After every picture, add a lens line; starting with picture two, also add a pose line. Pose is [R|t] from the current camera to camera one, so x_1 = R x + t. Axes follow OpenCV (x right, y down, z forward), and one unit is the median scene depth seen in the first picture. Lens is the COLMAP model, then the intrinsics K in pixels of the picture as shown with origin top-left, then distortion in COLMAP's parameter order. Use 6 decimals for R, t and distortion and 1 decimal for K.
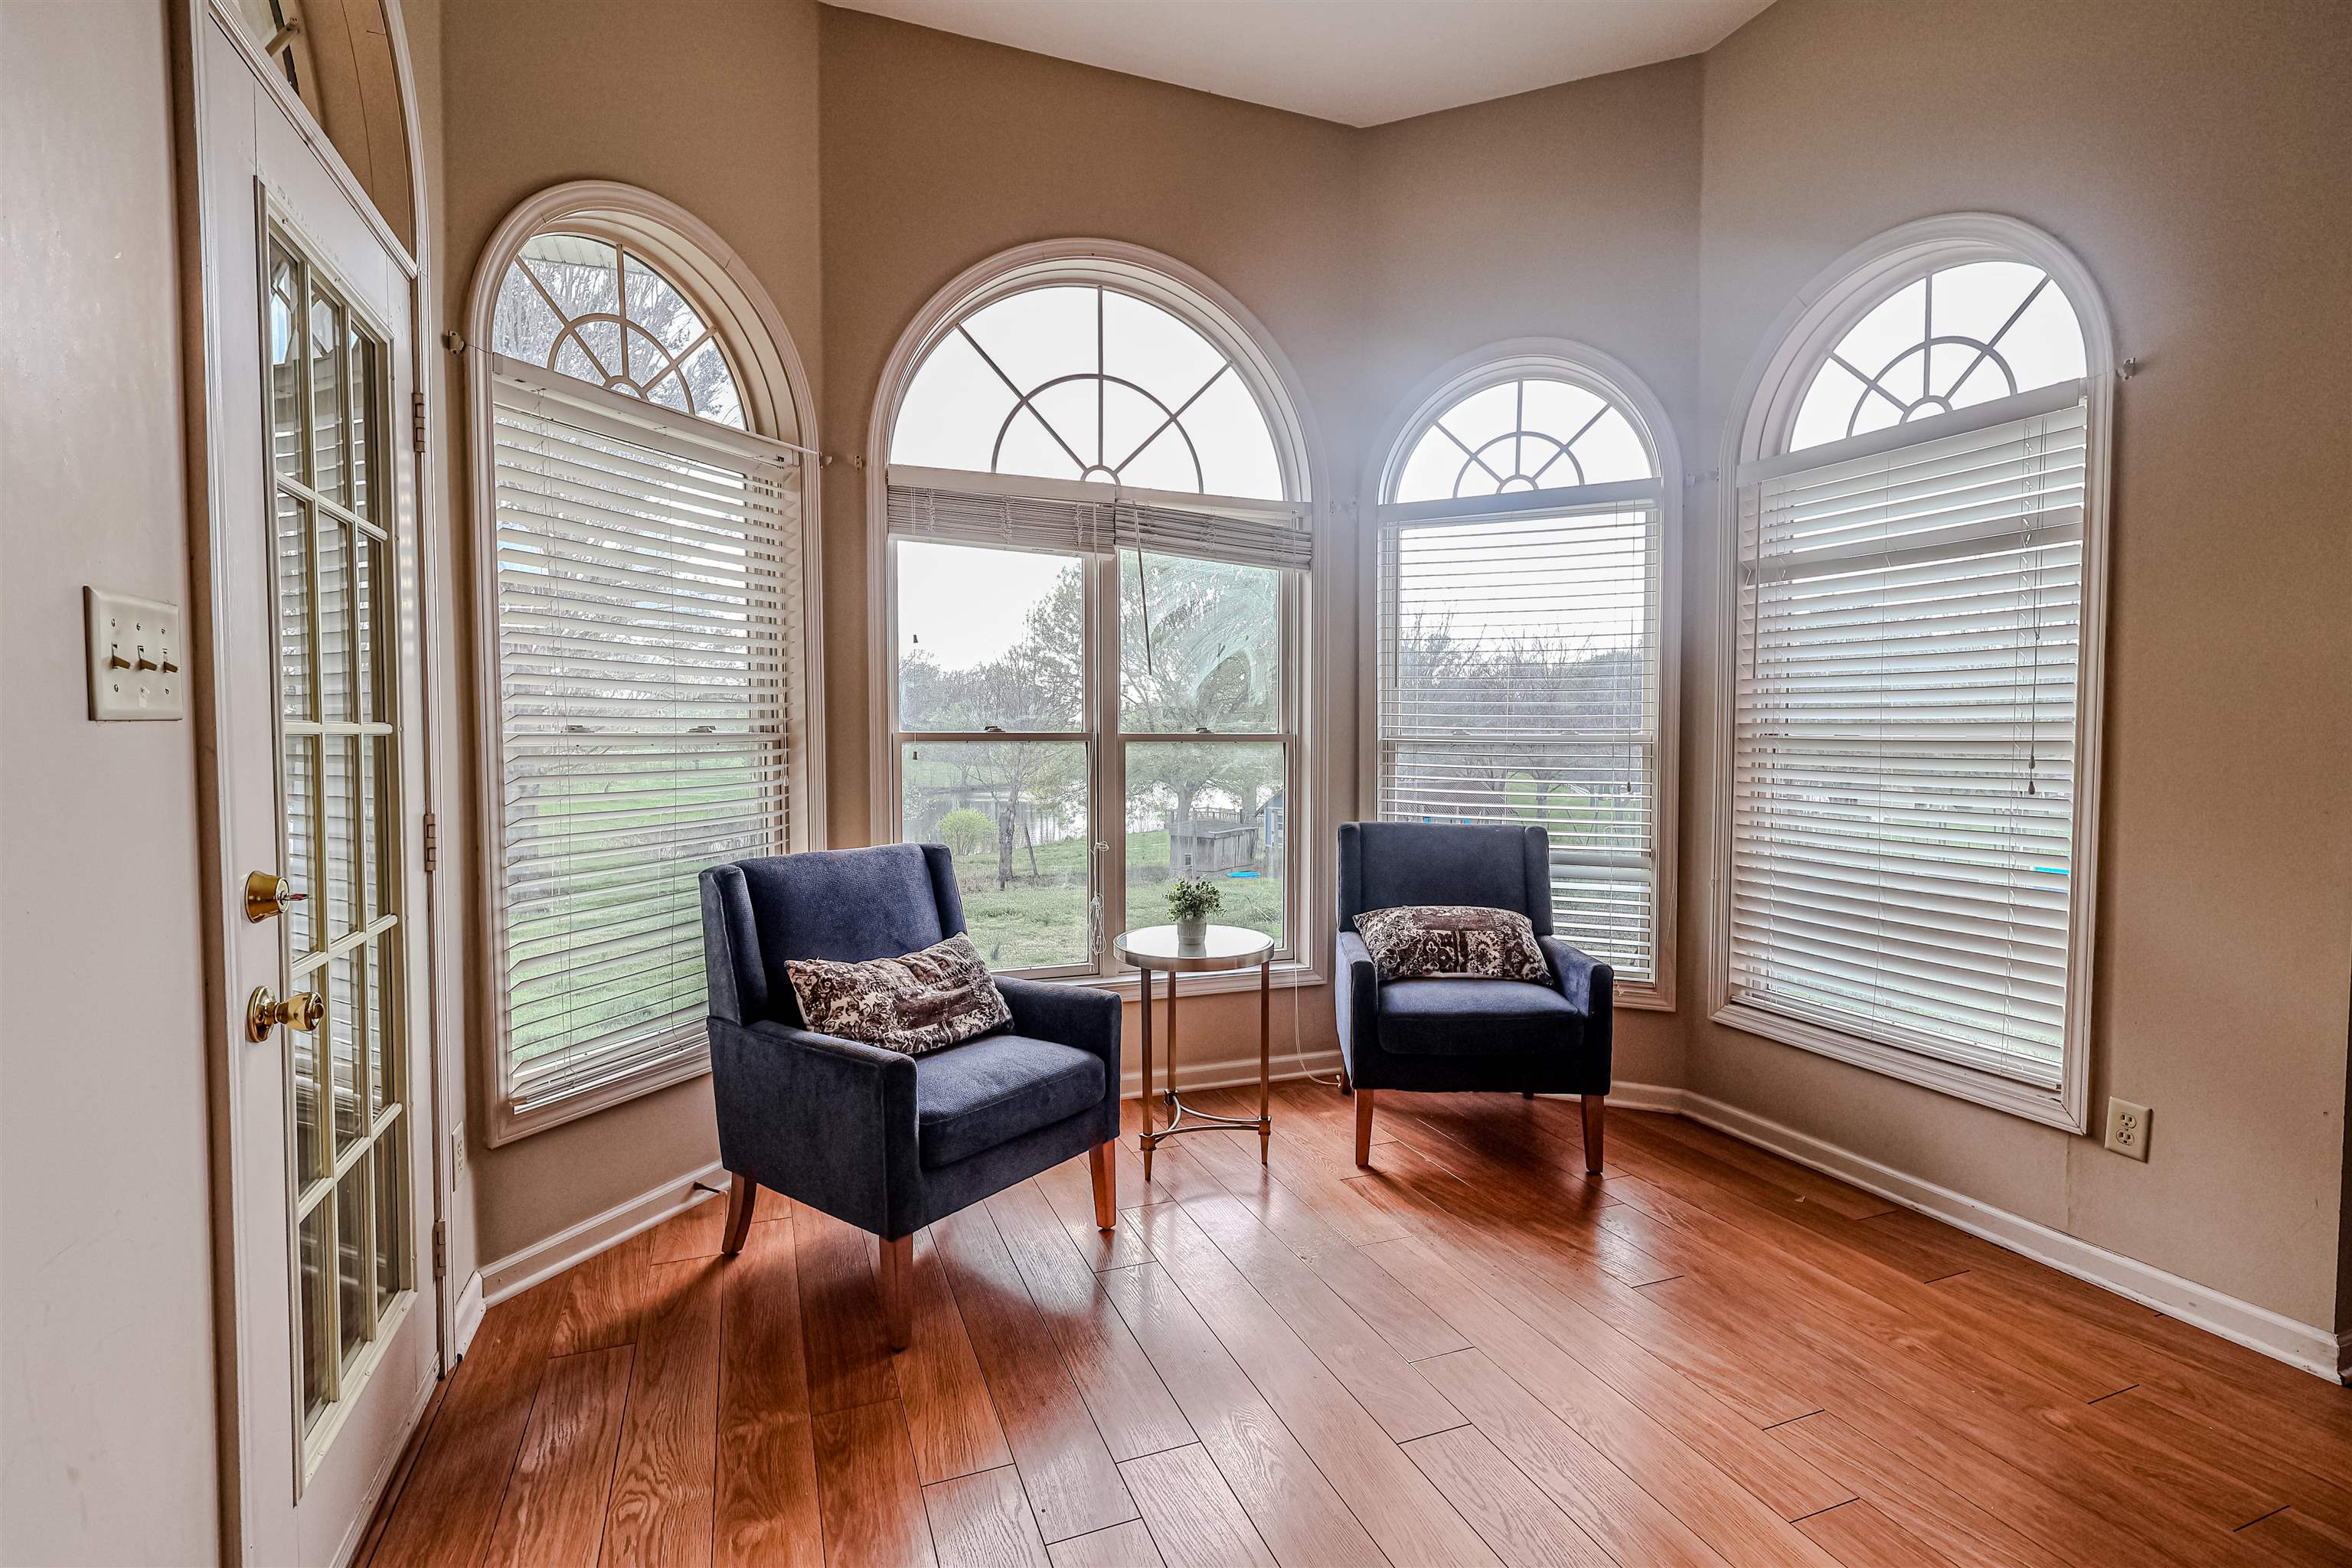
lens RADIAL K [[1099.5, 0, 1173.2], [0, 1099.5, 786.2], [0, 0, 1]] dist [-0.002306, 0.001264]
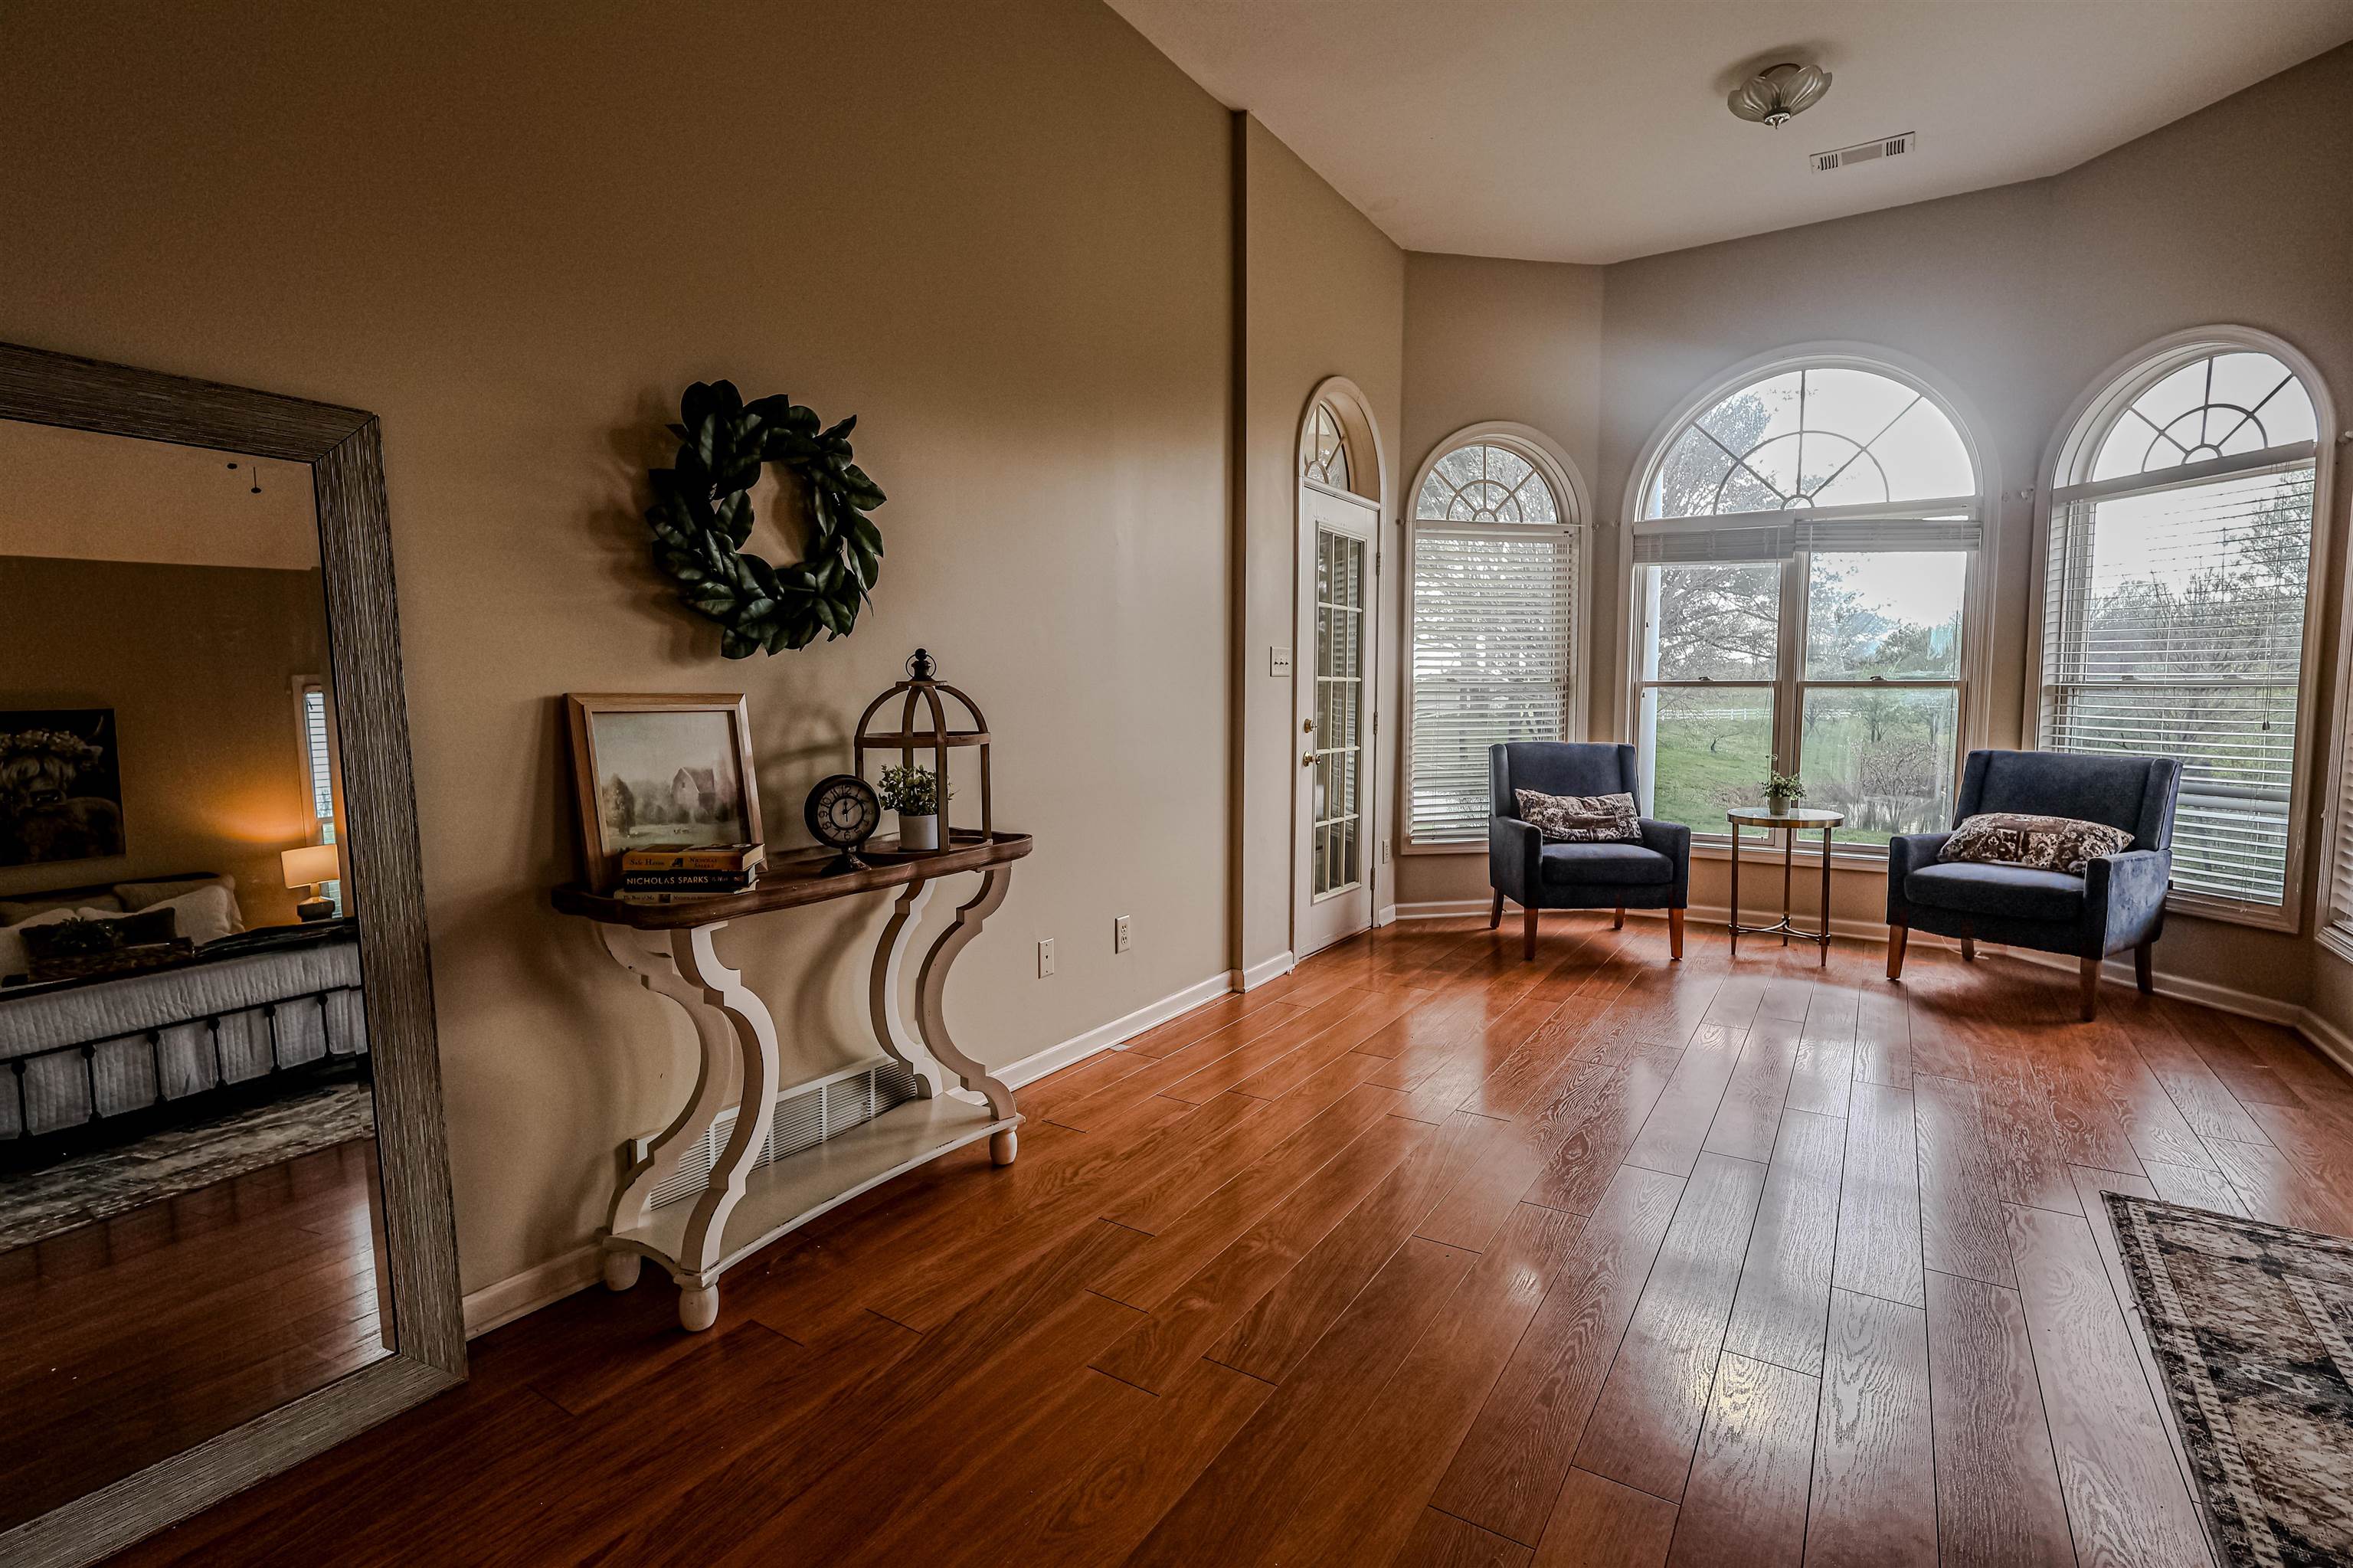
lens RADIAL K [[1100.0, 0, 1172.6], [0, 1100.0, 790.9], [0, 0, 1]] dist [-0.002306, 0.001264]
pose [[0.584840, 0.074001, -0.807766, 0.719106], [-0.037539, 0.997232, 0.064180, 0.038726], [0.810279, -0.007212, 0.585999, -0.574070]]
